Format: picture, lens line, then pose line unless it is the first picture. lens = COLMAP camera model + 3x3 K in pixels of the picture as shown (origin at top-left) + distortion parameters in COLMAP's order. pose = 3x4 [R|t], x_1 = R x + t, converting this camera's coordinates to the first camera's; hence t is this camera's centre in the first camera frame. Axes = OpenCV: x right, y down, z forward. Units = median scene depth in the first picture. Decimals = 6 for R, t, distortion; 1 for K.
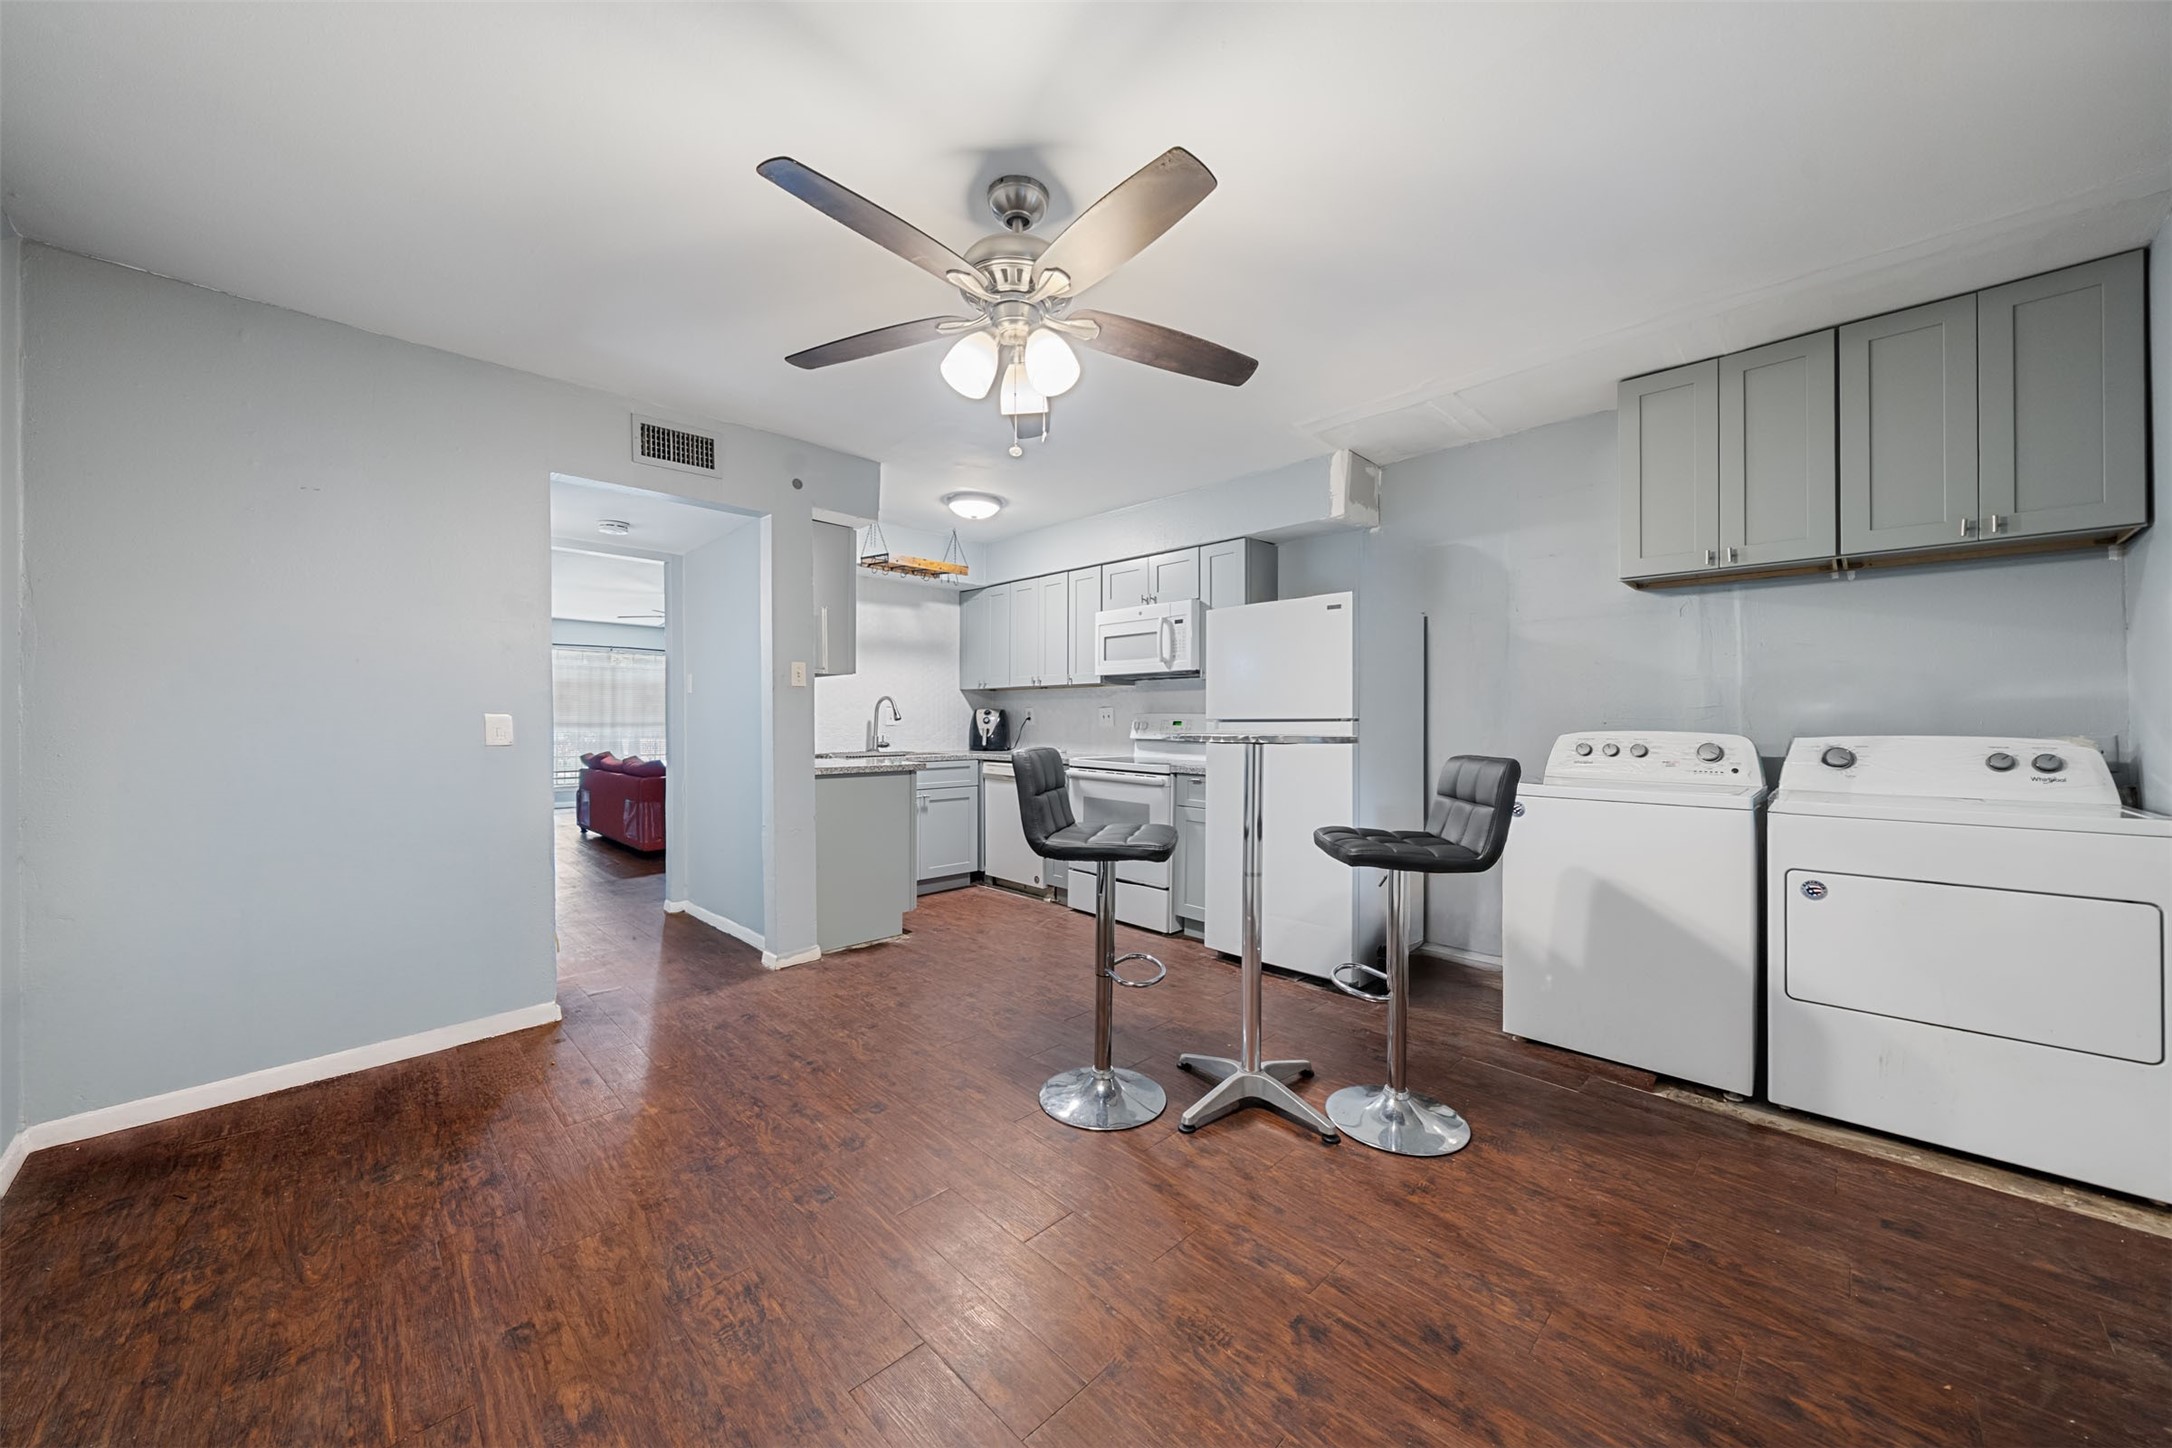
lens RADIAL K [[813.3, 0, 1084.7], [0, 813.3, 718.4], [0, 0, 1]] dist [-0.005865, -0.000008]
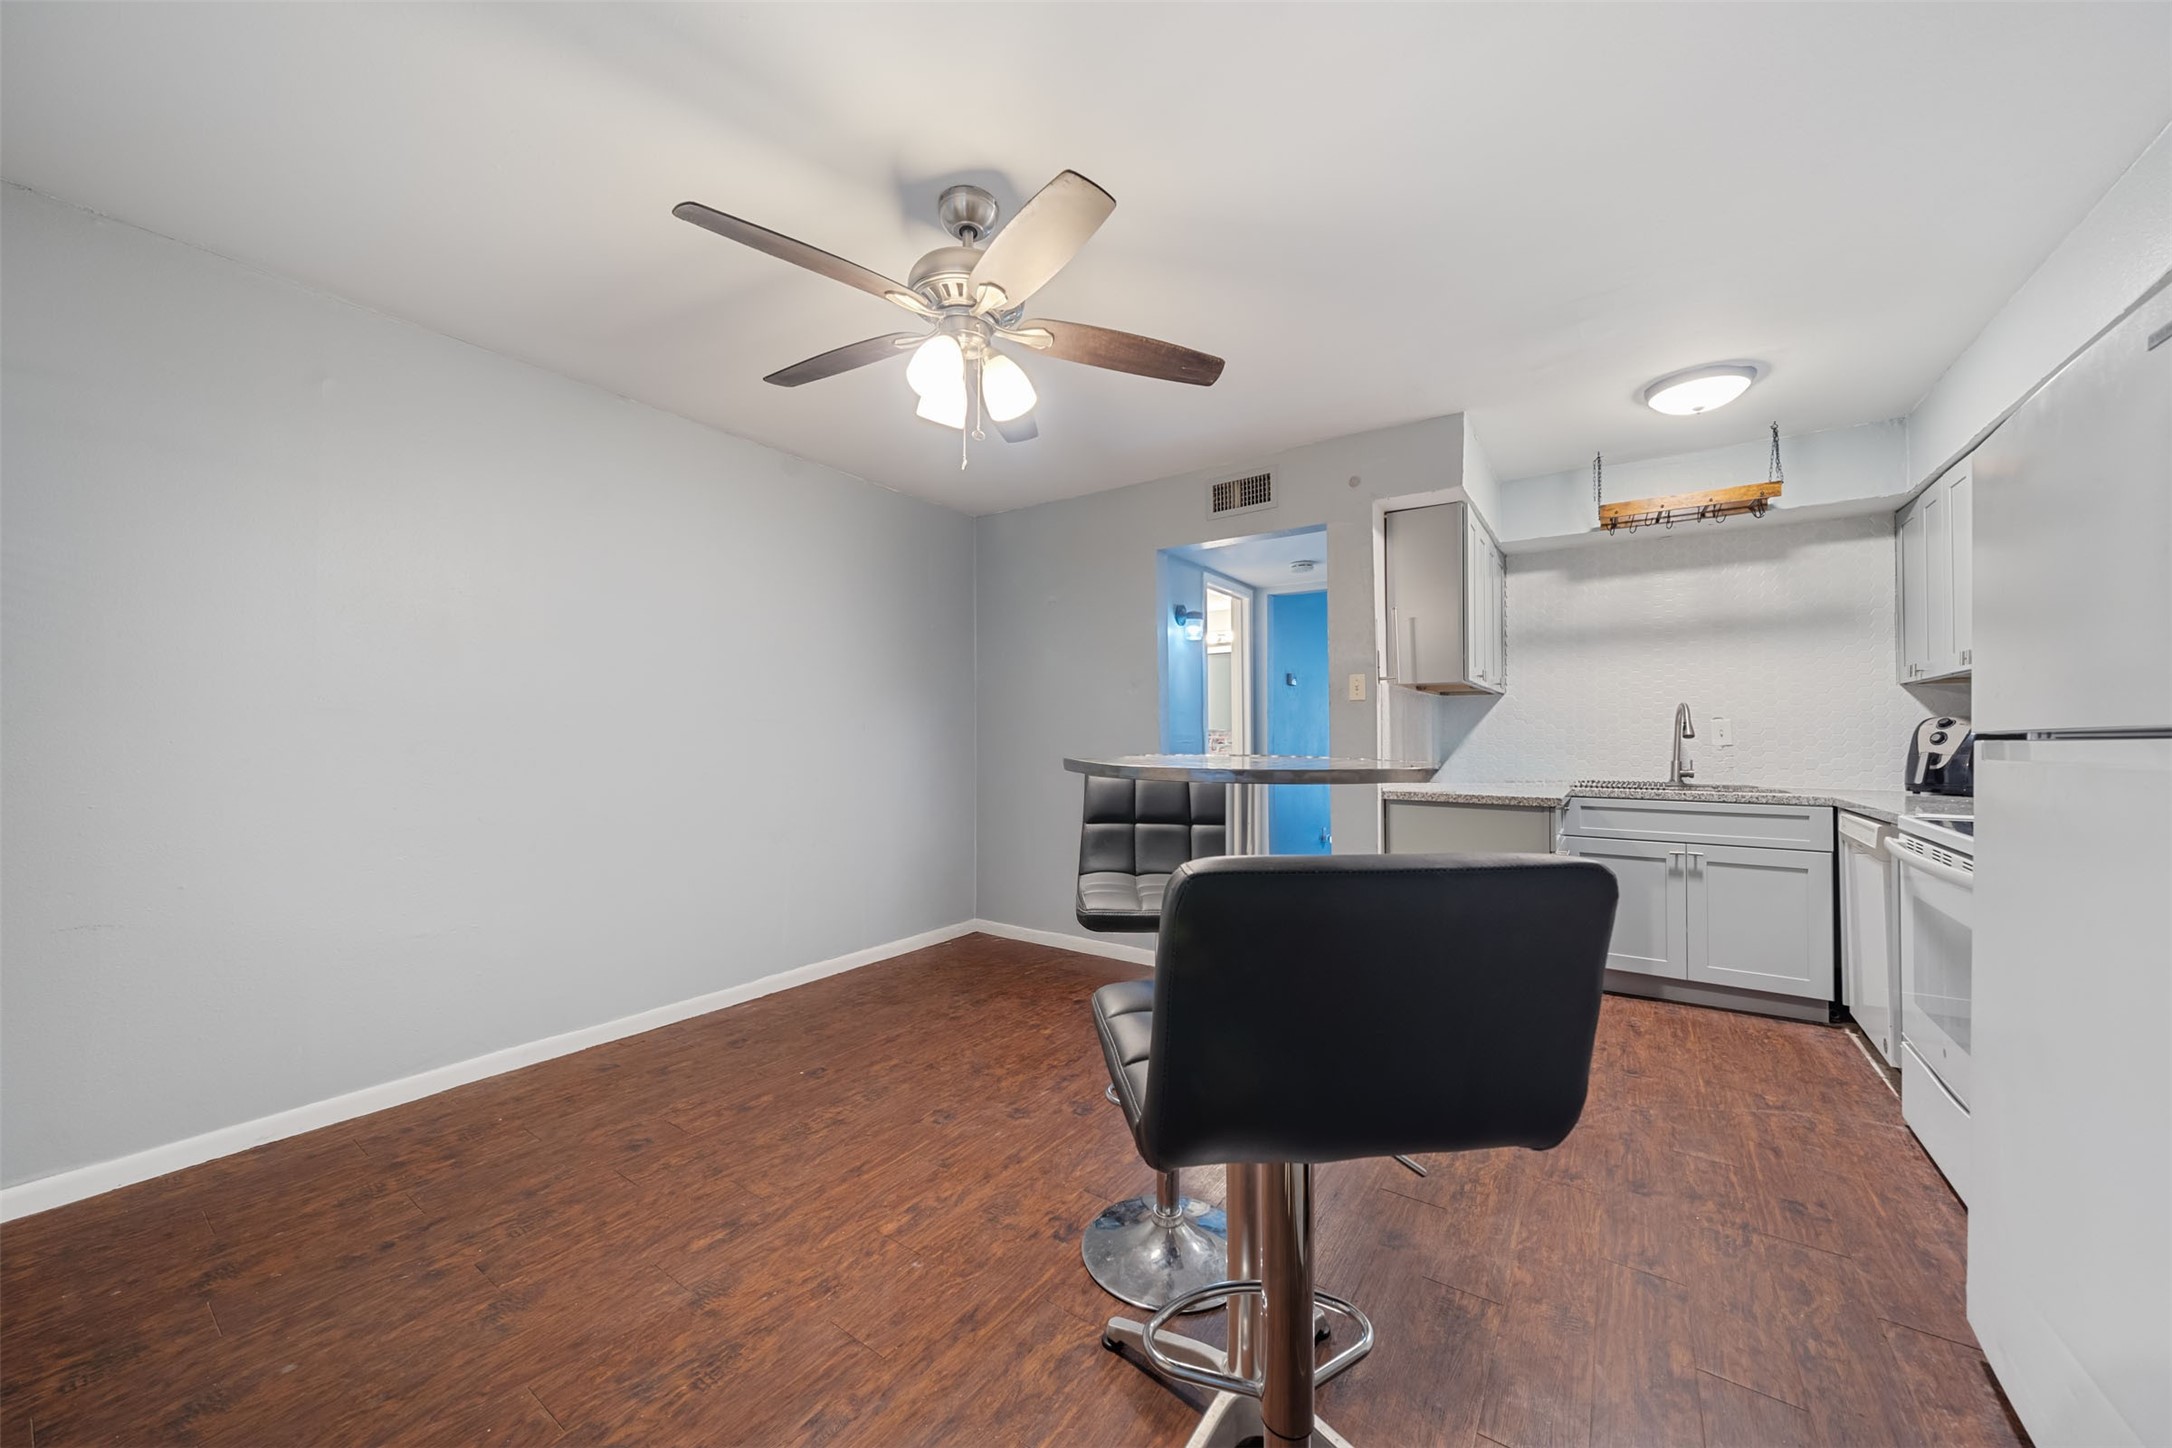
lens RADIAL K [[813.3, 0, 1084.7], [0, 813.3, 718.4], [0, 0, 1]] dist [-0.005865, -0.000008]
pose [[0.135011, -0.023076, -0.990575, 0.919194], [0.000797, 0.999731, -0.023180, 0.003973], [0.990844, 0.002340, 0.134993, 1.012162]]
